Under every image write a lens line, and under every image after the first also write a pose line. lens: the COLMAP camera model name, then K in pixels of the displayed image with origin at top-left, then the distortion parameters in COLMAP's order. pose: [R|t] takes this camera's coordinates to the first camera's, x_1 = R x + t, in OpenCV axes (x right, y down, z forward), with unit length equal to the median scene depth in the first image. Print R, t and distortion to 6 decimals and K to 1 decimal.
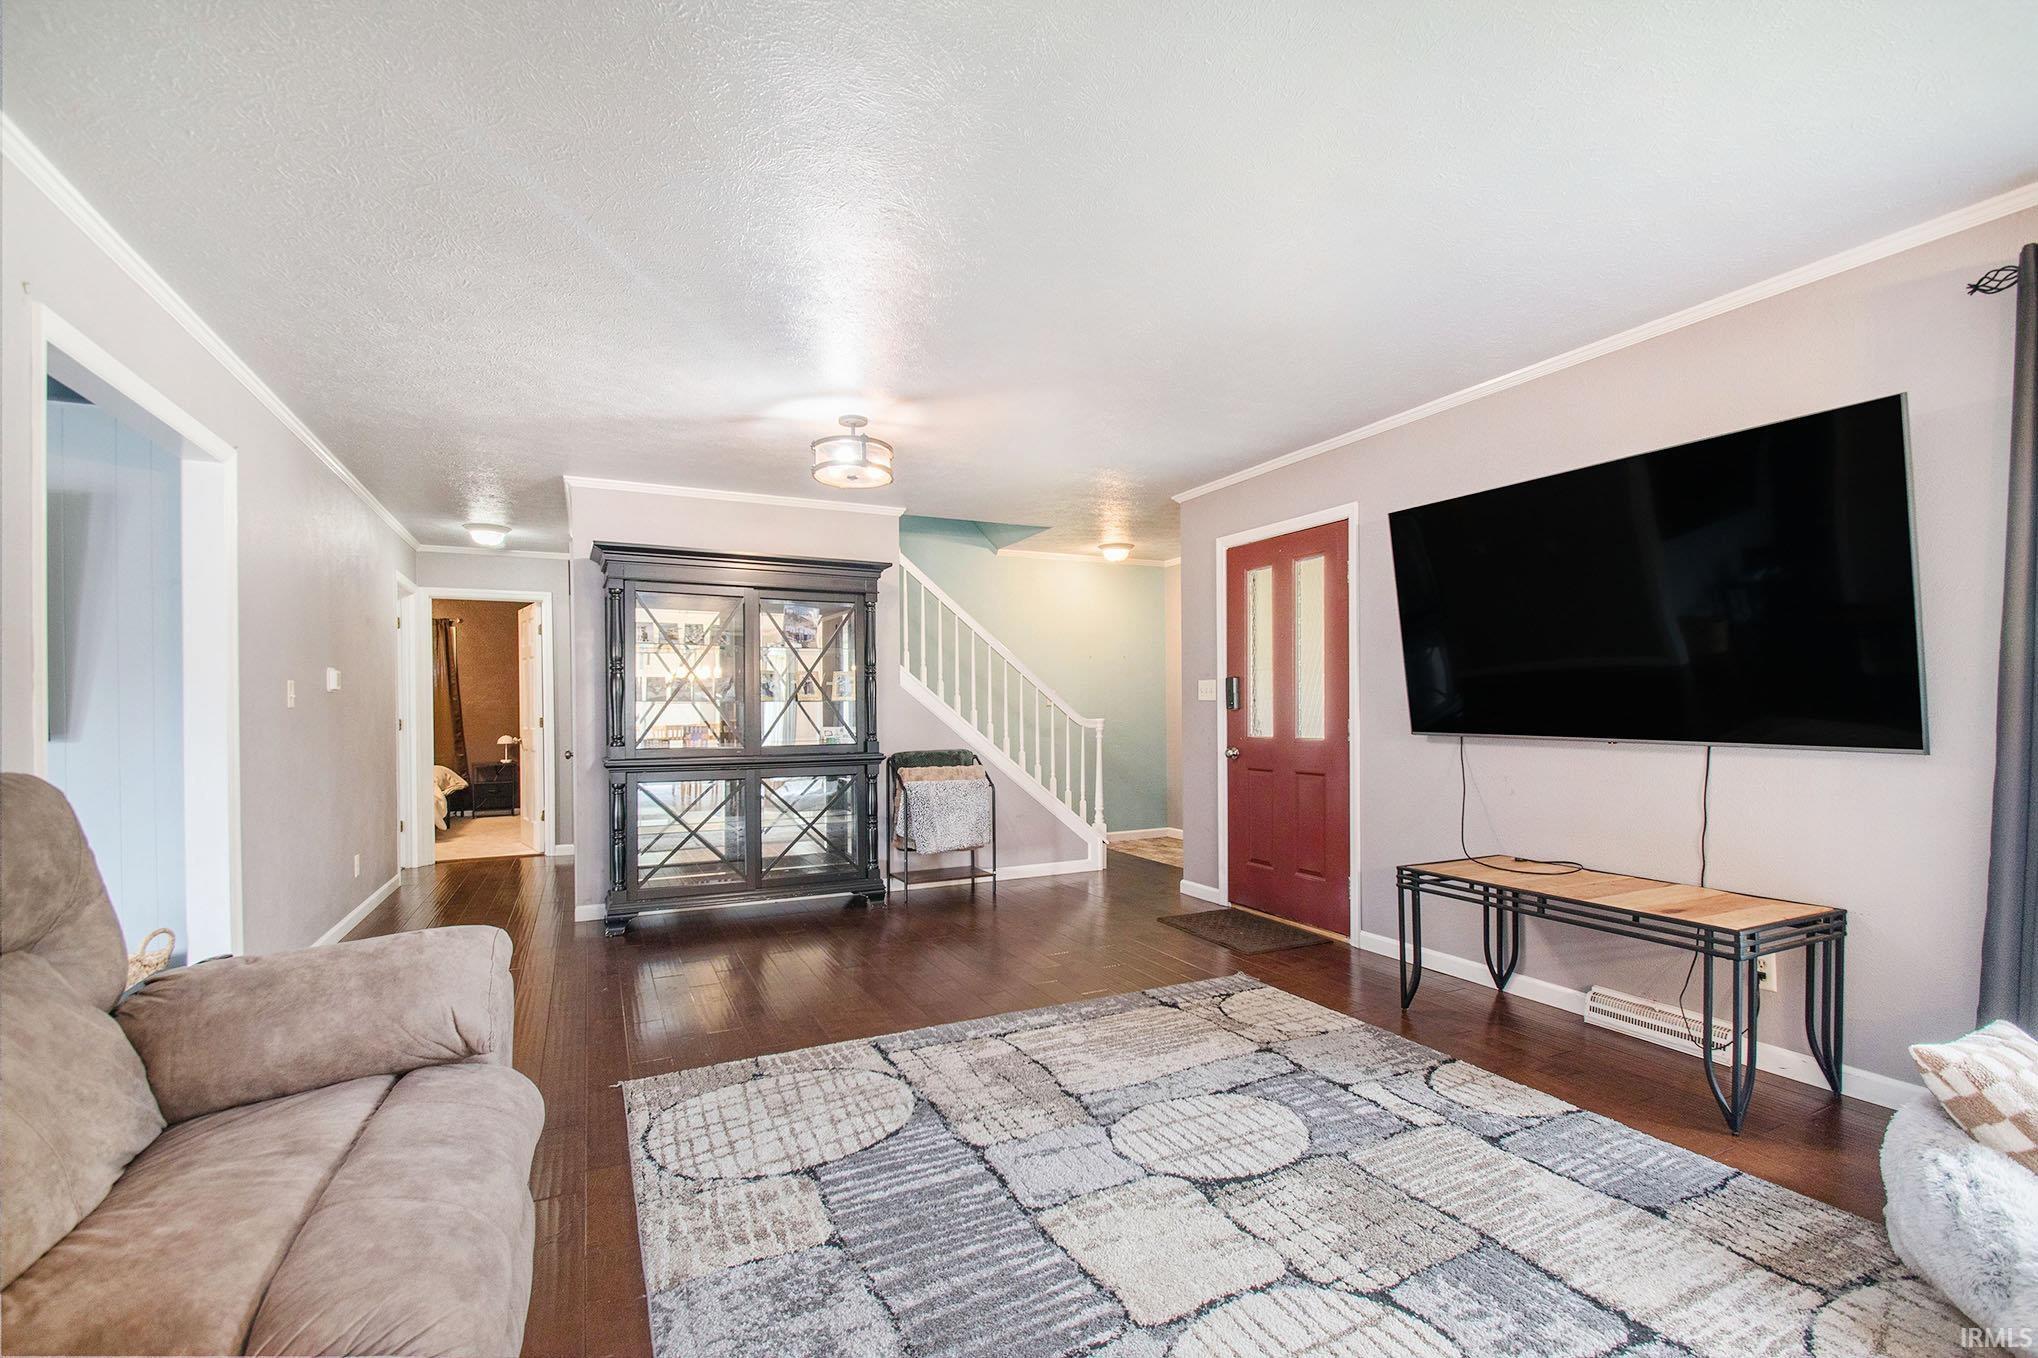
lens RADIAL K [[895.9, 0, 1028.5], [0, 895.9, 725.6], [0, 0, 1]] dist [0.001685, 0.000071]
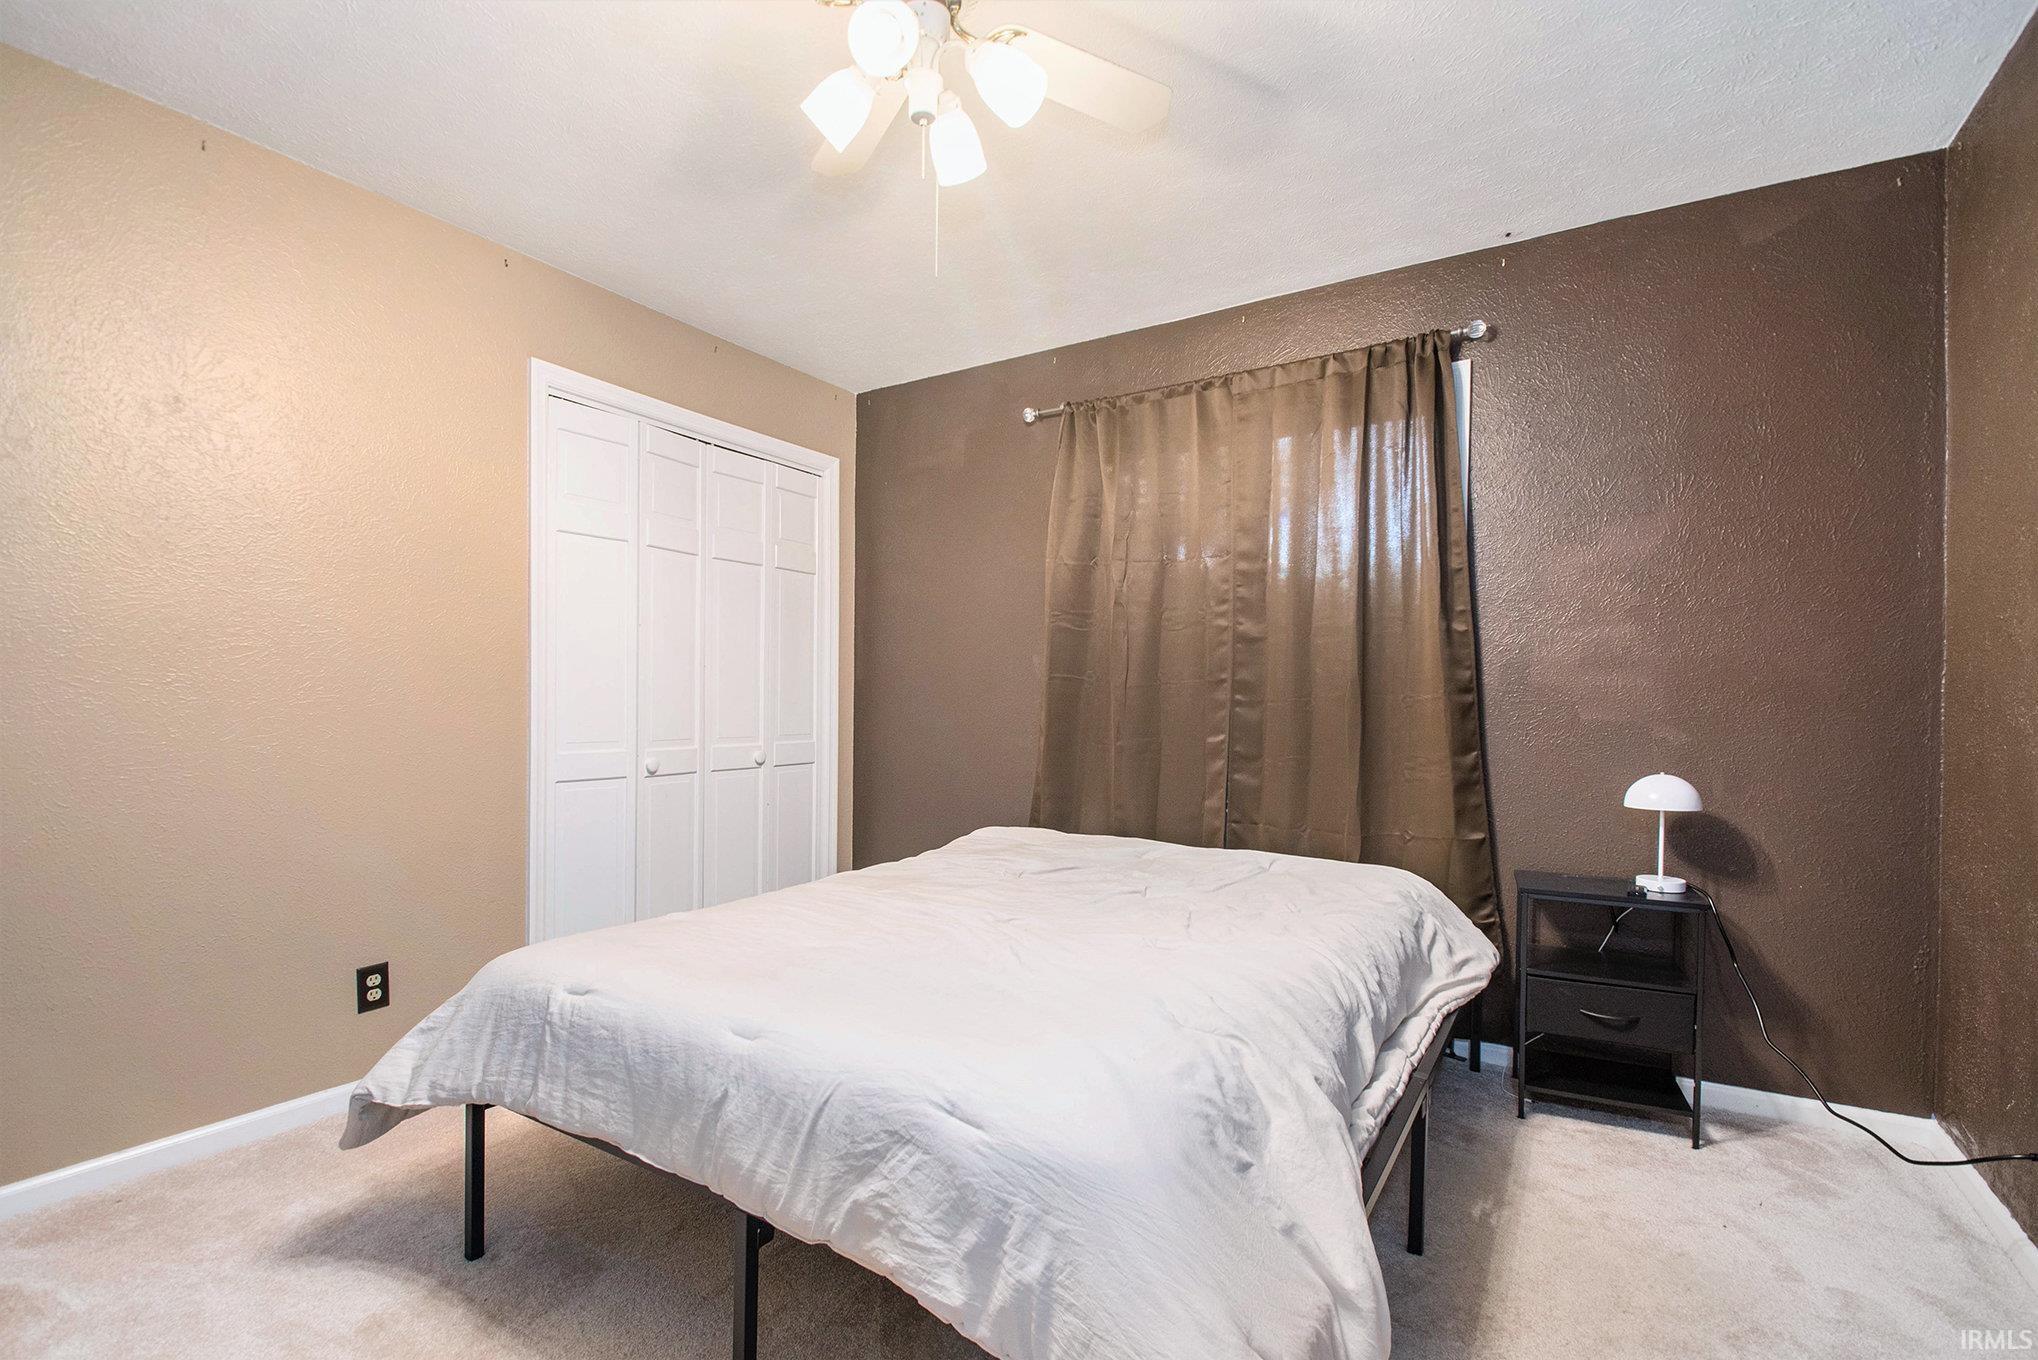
lens RADIAL K [[895.9, 0, 1019.6], [0, 895.9, 691.8], [0, 0, 1]] dist [0.001685, 0.000071]
pose [[0.519148, 0.013625, -0.854576, -0.476875], [-0.028960, 0.999579, -0.001656, -0.005097], [0.854194, 0.025608, 0.519324, 0.745286]]
